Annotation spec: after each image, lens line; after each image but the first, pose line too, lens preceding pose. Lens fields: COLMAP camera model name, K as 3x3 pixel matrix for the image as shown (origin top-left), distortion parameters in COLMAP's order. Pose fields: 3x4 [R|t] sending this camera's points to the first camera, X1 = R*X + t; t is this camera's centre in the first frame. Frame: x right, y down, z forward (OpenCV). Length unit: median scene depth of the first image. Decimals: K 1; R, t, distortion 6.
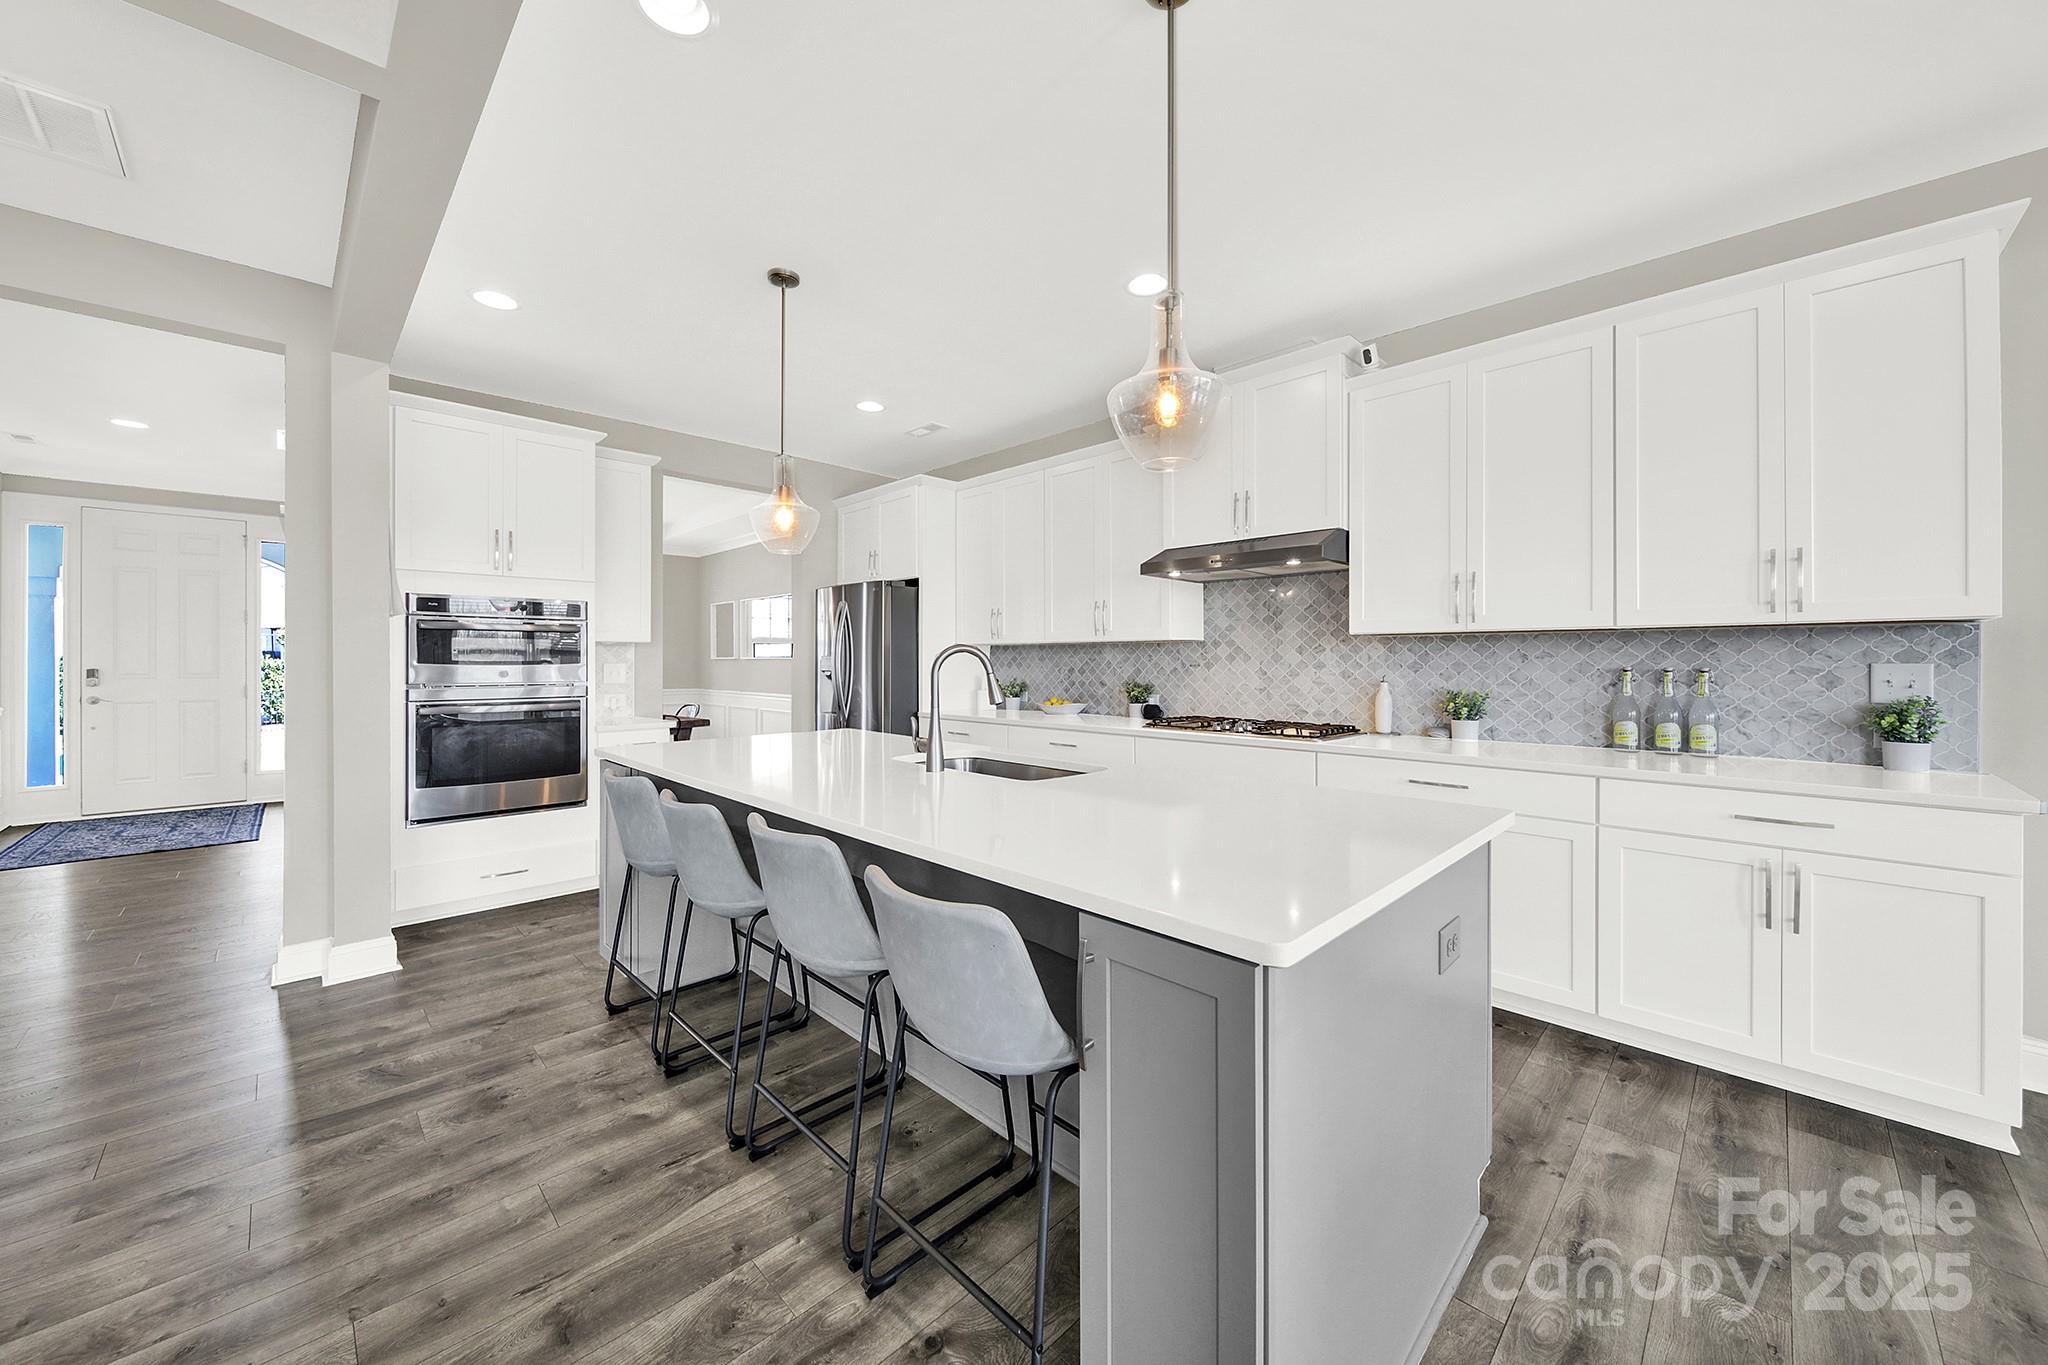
lens RADIAL K [[748.0, 0, 1015.6], [0, 748.0, 659.9], [0, 0, 1]] dist [-0.002159, -0.000251]
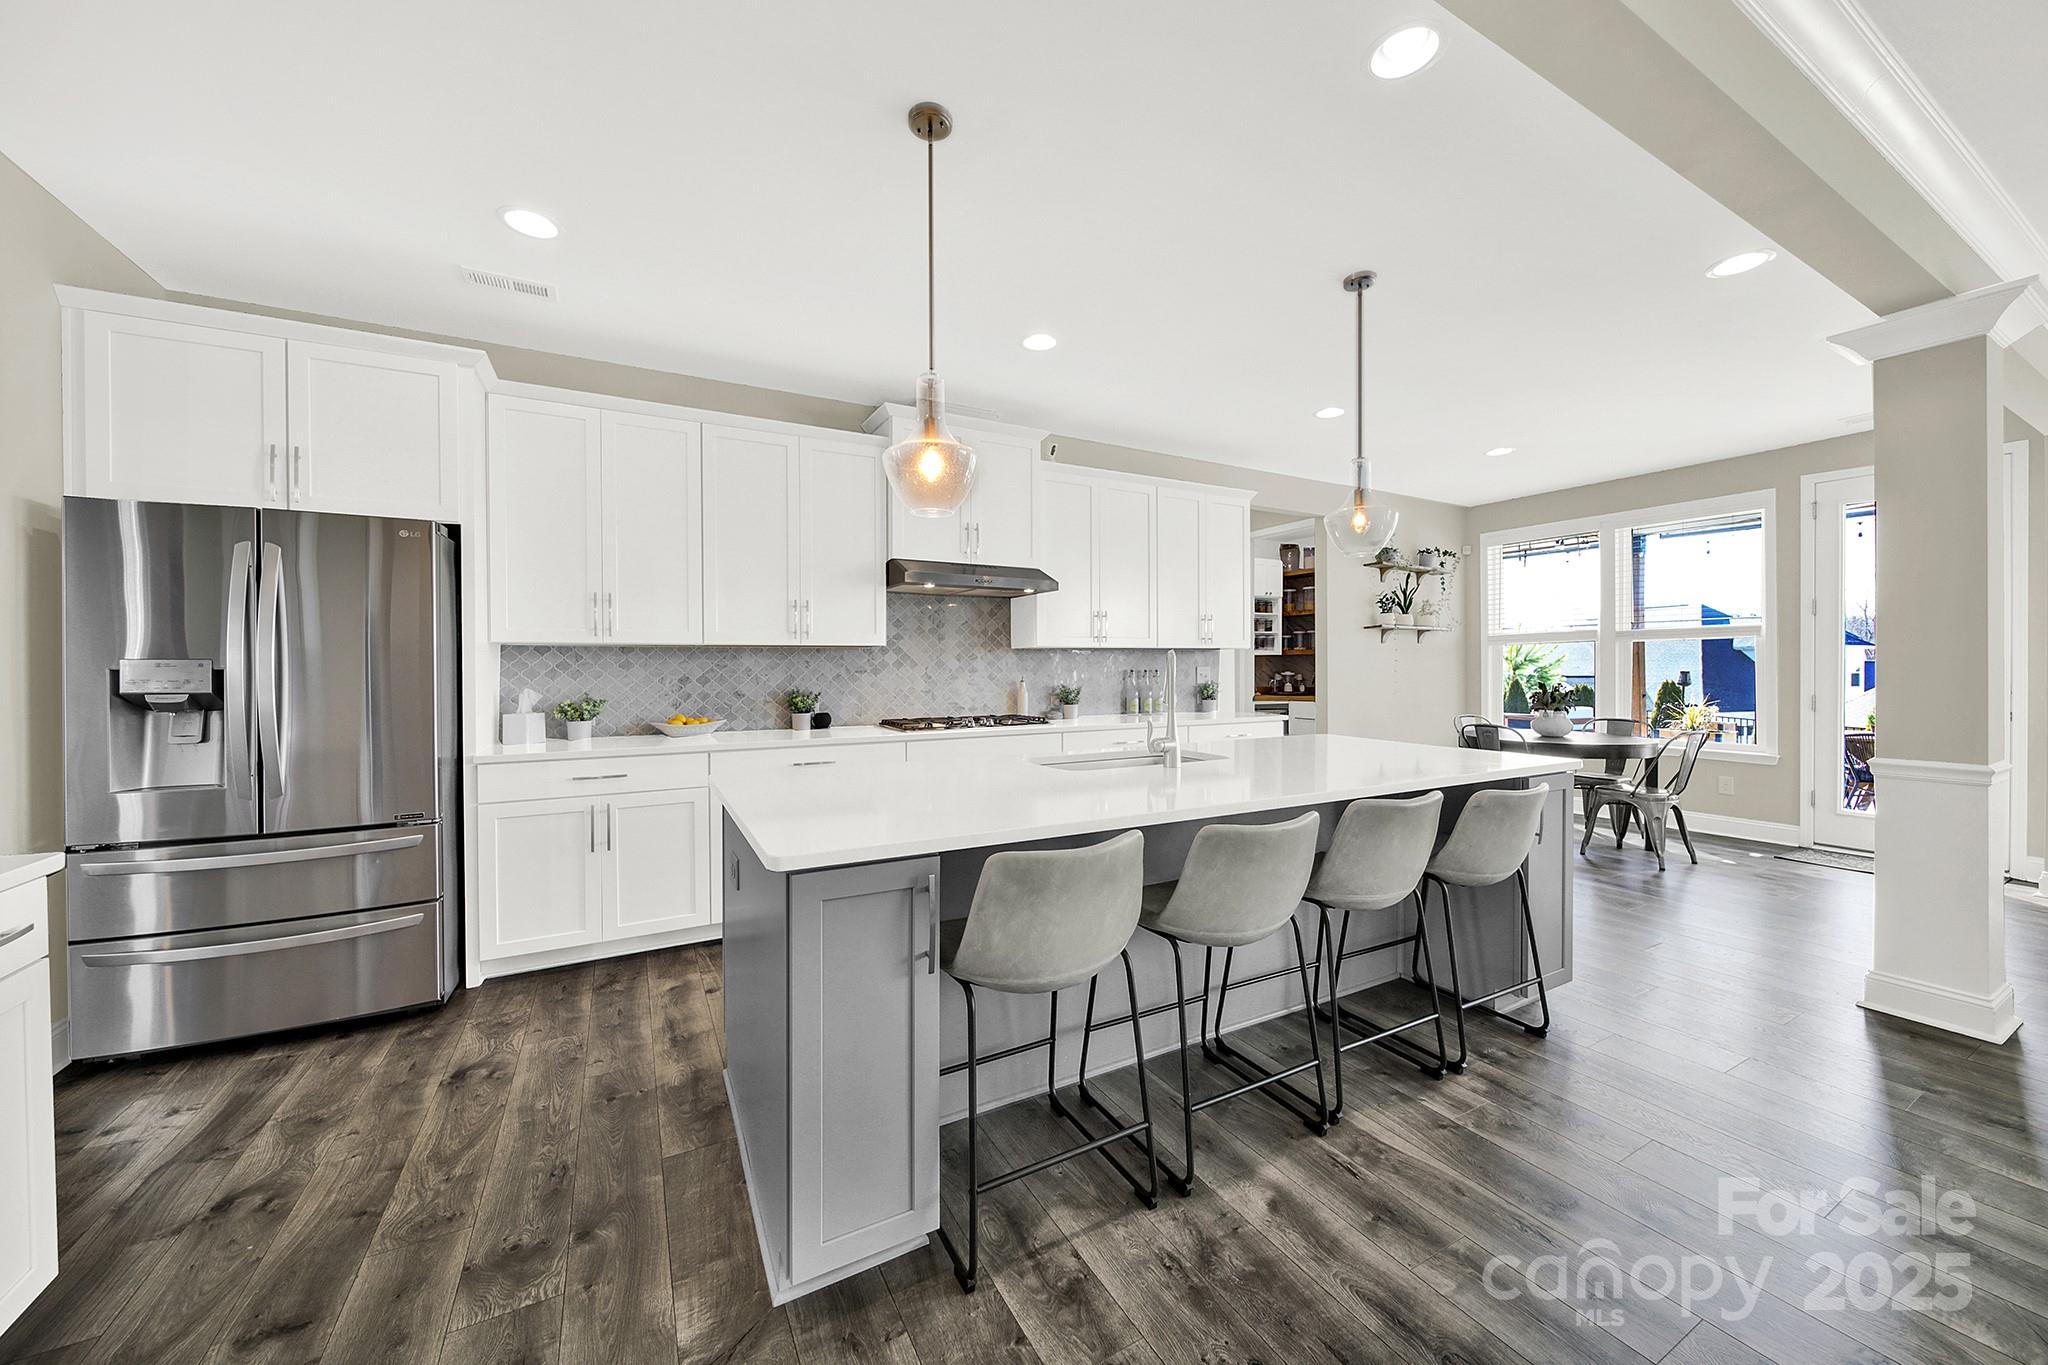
lens RADIAL K [[738.3, 0, 1024.5], [0, 738.3, 670.0], [0, 0, 1]] dist [0.001069, -0.002911]
pose [[0.274303, -0.006494, 0.961621, -0.750756], [0.003276, 0.999978, 0.005818, 0.000197], [-0.961638, 0.001554, 0.274318, 0.567584]]
